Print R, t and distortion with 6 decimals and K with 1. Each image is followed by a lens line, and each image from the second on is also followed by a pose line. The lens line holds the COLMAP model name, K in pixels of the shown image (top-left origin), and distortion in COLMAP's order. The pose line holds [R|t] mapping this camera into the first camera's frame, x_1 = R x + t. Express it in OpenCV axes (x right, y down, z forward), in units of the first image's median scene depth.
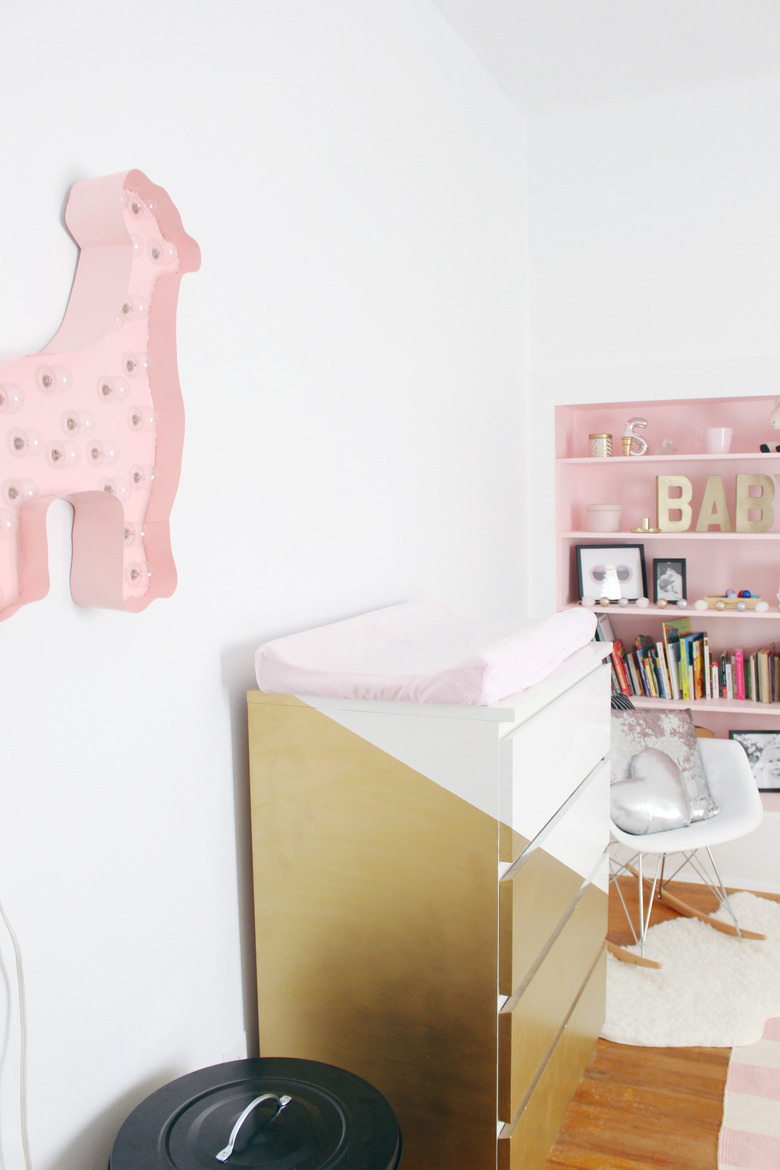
lens RADIAL K [[964.5, 0, 396.0], [0, 964.5, 583.6], [0, 0, 1]] dist [-0.153389, 0.124757]
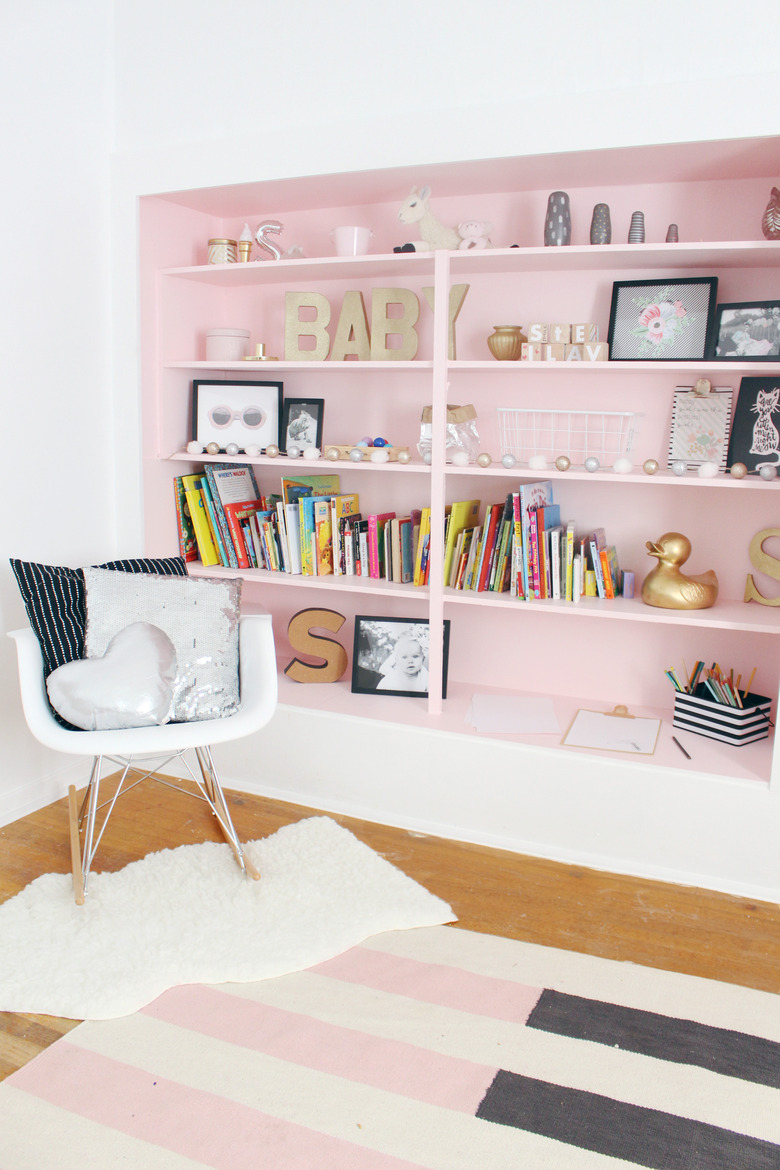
lens RADIAL K [[964.5, 0, 396.0], [0, 964.5, 583.6], [0, 0, 1]] dist [-0.153389, 0.124757]
pose [[0.999159, 0.040597, -0.005736, 0.382802], [-0.039874, 0.994715, 0.094618, 0.049740], [0.009547, -0.094310, 0.995497, 0.193526]]
